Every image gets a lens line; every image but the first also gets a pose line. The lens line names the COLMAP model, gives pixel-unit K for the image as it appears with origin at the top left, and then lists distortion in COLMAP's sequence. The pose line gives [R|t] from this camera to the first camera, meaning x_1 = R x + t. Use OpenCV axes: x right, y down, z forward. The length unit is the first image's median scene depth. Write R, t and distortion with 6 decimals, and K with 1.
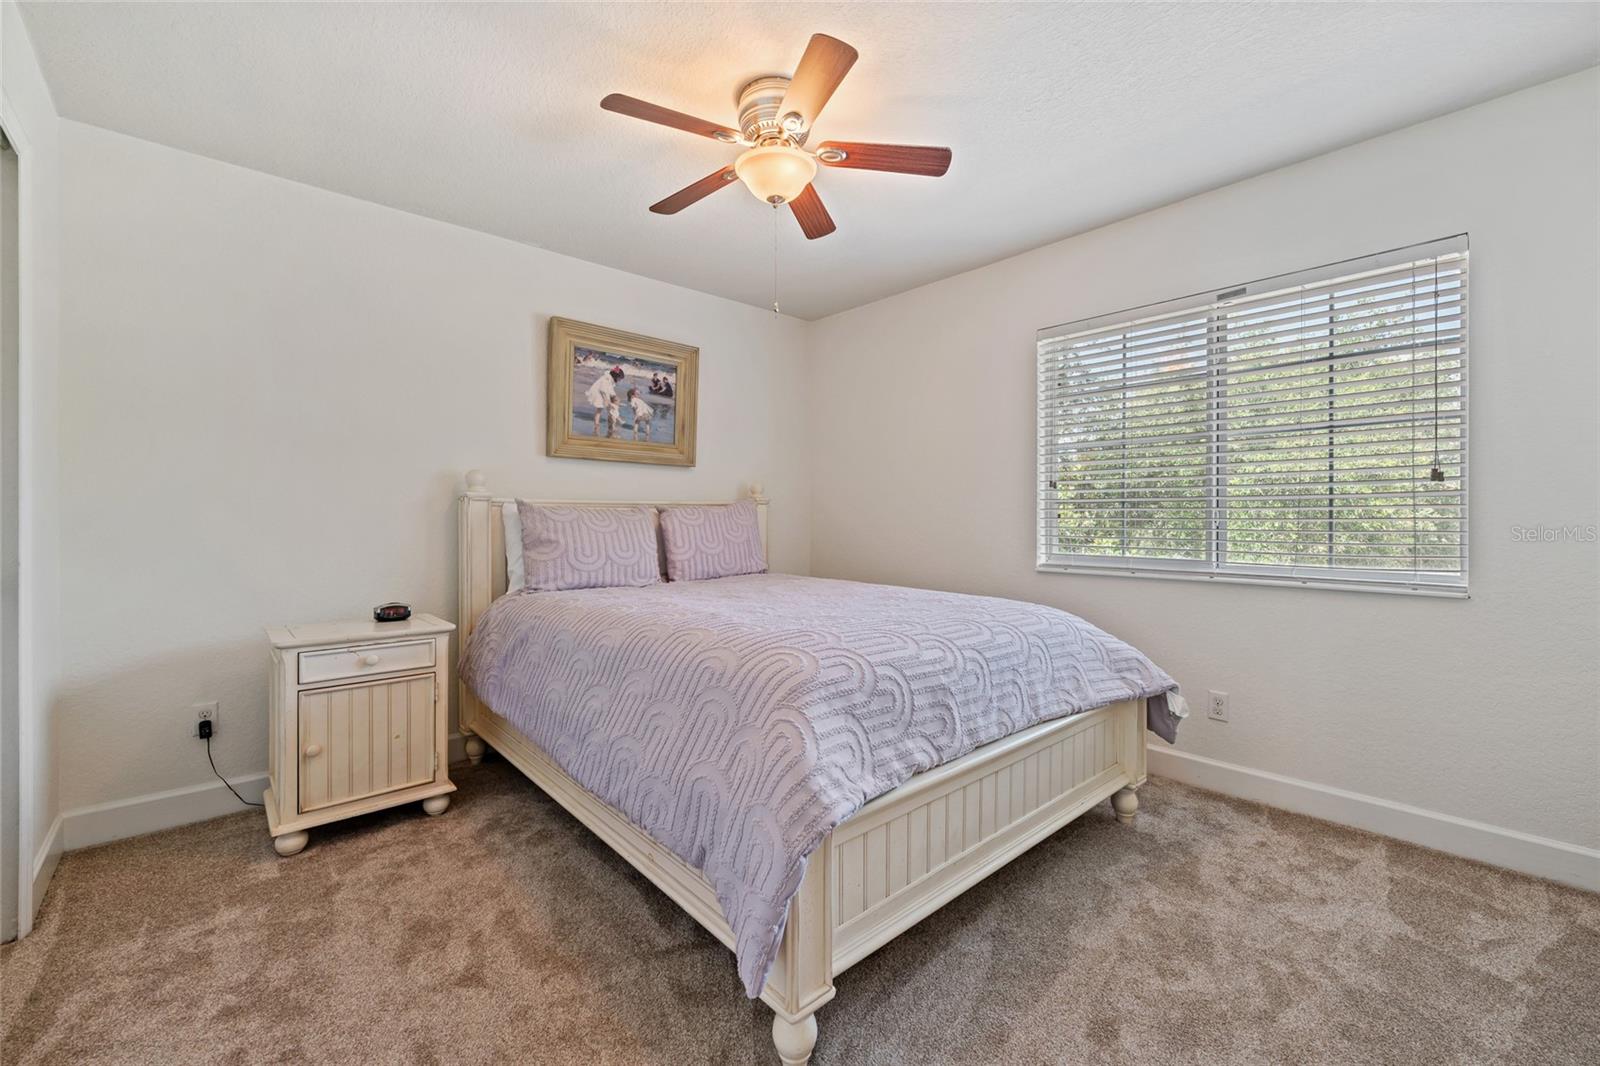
lens RADIAL K [[646.8, 0, 800.0], [0, 646.8, 533.0], [0, 0, 1]] dist [-0.000594, -0.000049]
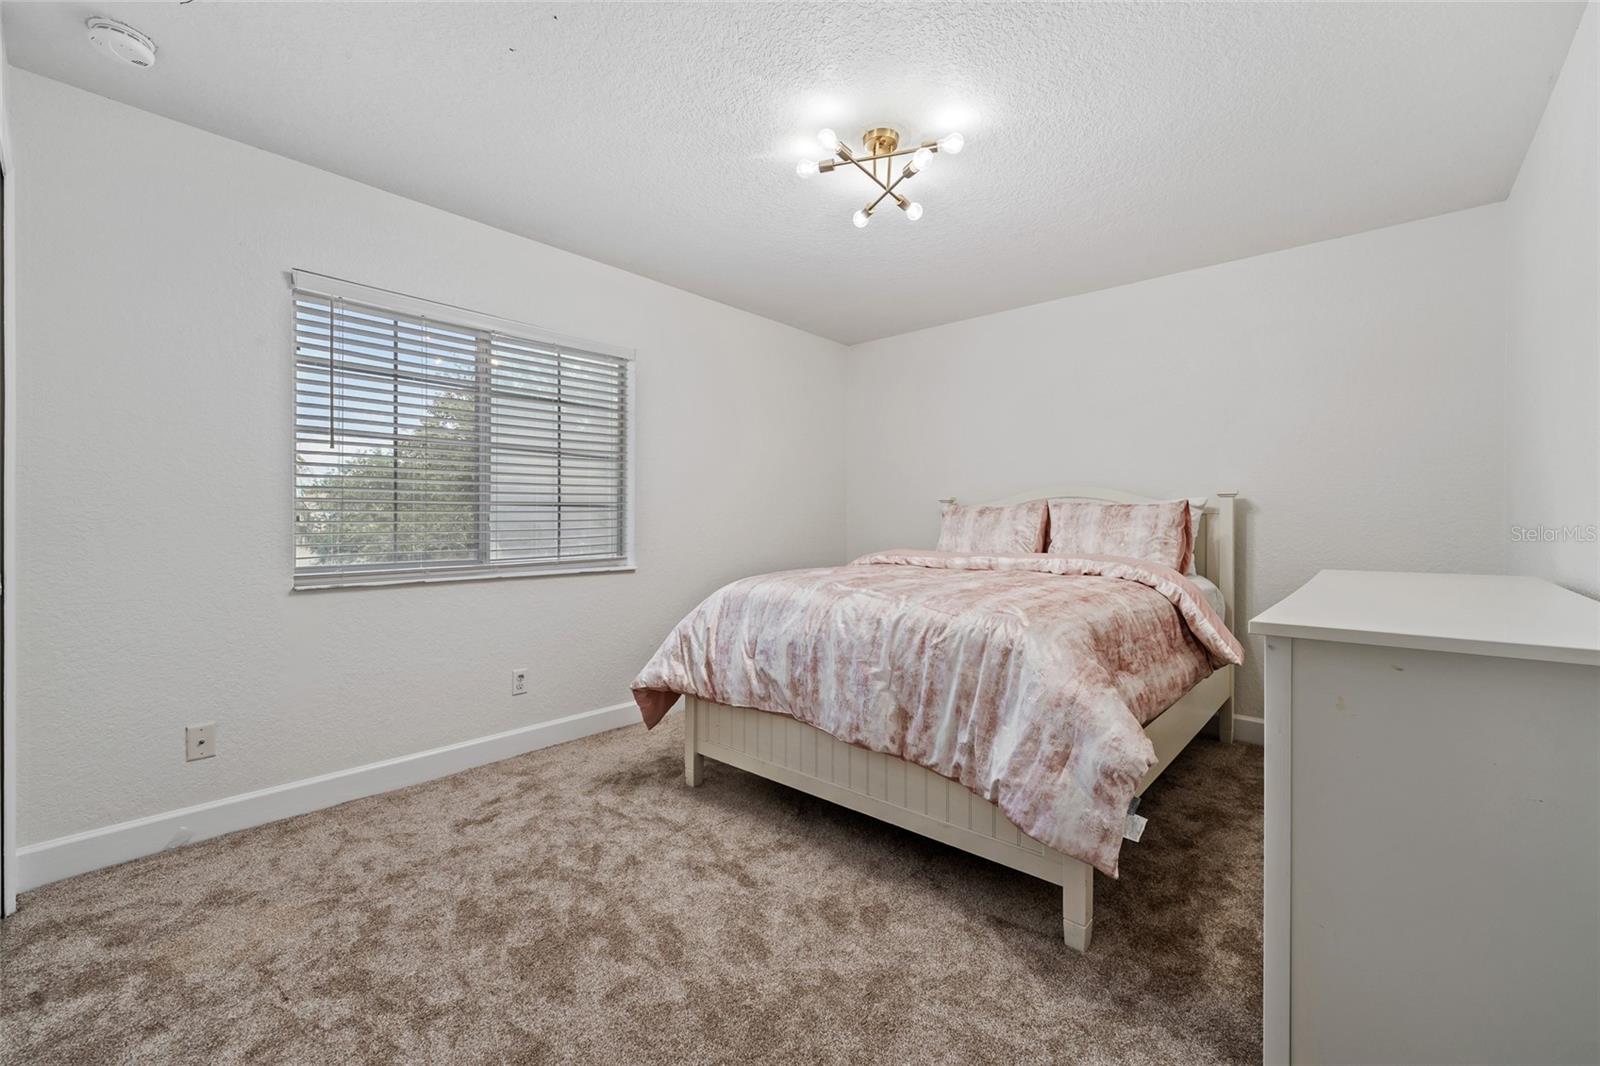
lens RADIAL K [[668.1, 0, 800.0], [0, 668.1, 533.0], [0, 0, 1]] dist [0.000506, 0.000025]
pose [[-0.104707, -0.012507, 0.994424, -0.631356], [0.014946, 0.999788, 0.014149, -0.006860], [-0.994391, 0.016344, -0.104498, 0.631150]]
